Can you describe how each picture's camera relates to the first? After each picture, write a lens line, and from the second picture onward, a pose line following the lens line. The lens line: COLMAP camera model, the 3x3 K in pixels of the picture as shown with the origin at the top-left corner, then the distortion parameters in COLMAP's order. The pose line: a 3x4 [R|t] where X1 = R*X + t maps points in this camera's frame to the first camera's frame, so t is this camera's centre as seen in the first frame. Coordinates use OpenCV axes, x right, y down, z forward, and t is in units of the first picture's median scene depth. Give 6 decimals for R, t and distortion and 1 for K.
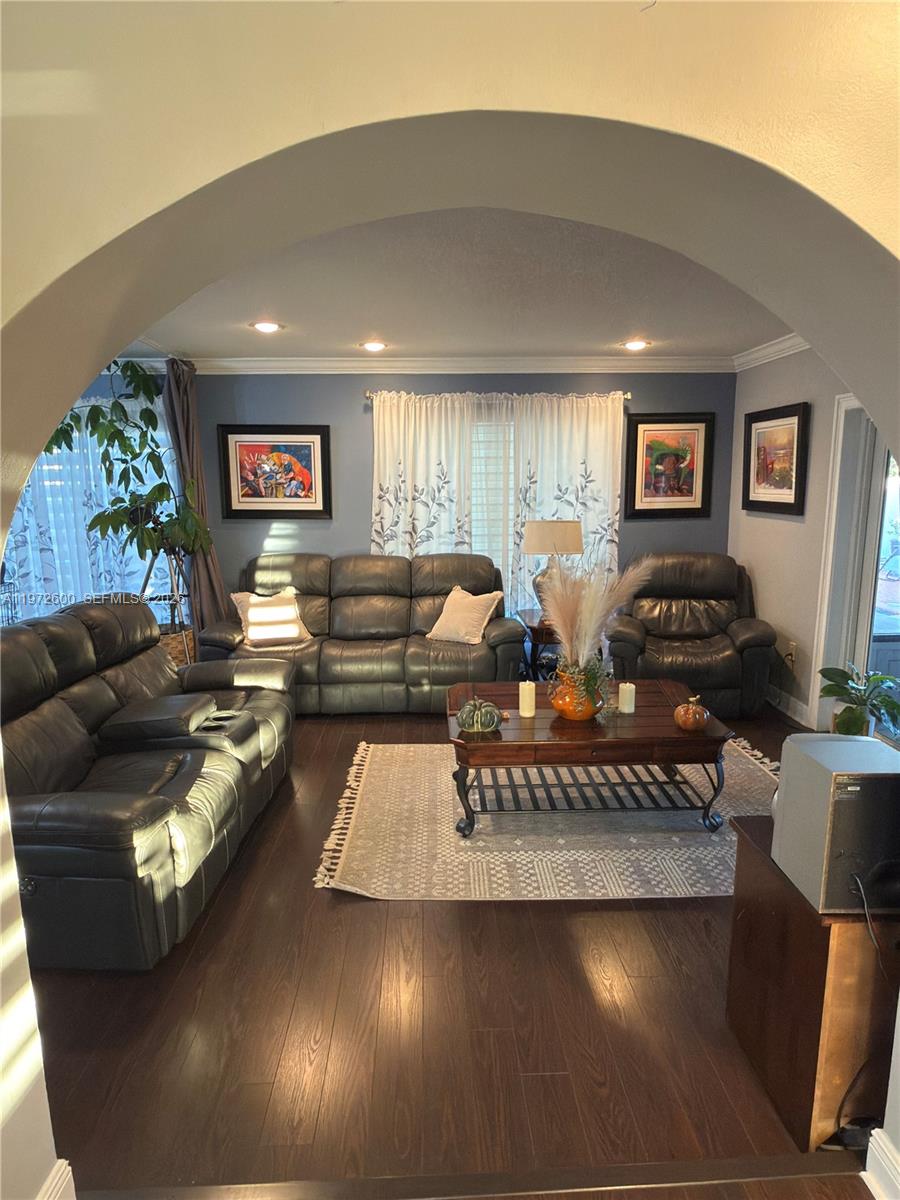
lens RADIAL K [[662.6, 0, 450.5], [0, 662.6, 594.1], [0, 0, 1]] dist [-0.006180, -0.000179]
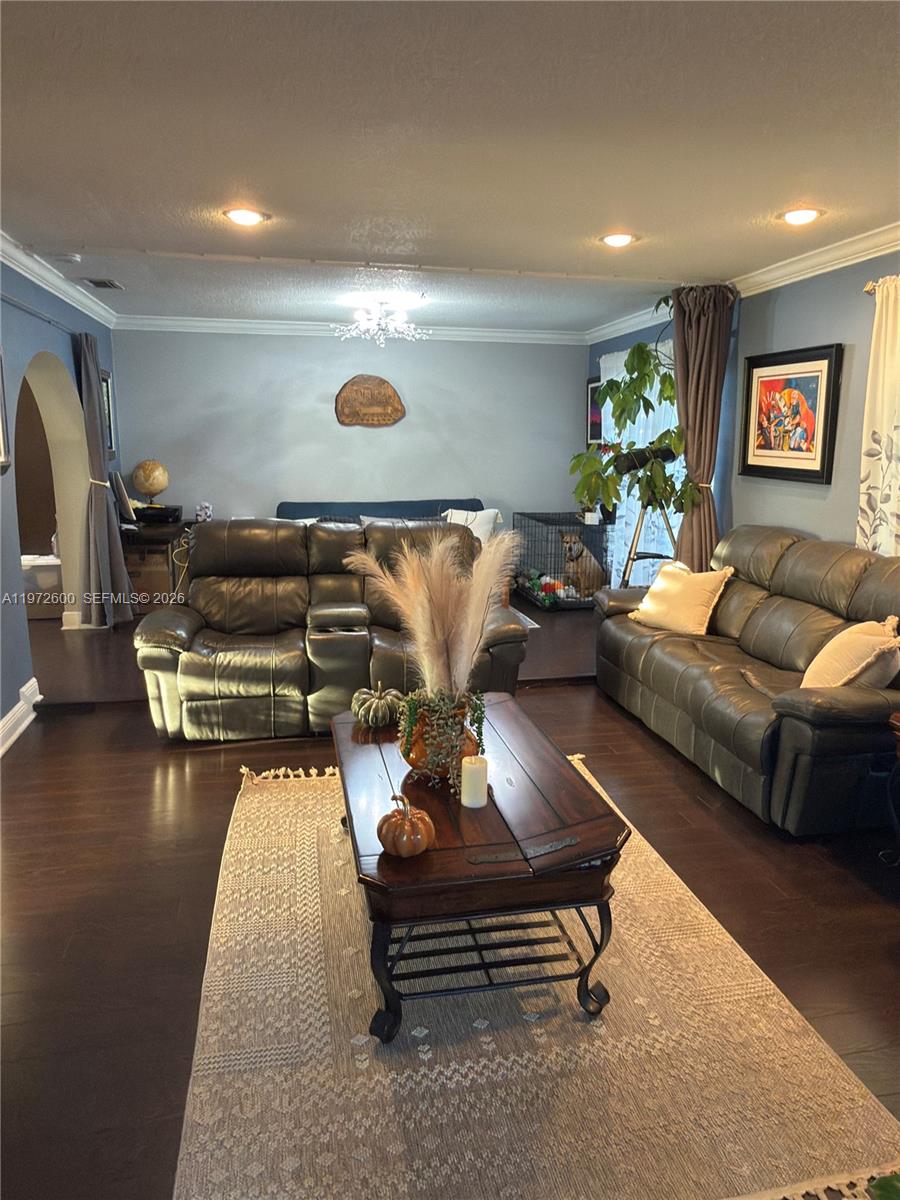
lens RADIAL K [[788.3, 0, 451.2], [0, 788.3, 587.4], [0, 0, 1]] dist [-0.007449, -0.001804]
pose [[0.170328, 0.194162, -0.966069, 0.556913], [-0.173244, 0.971025, 0.164613, -0.079483], [0.970039, 0.139328, 0.199030, 0.497204]]
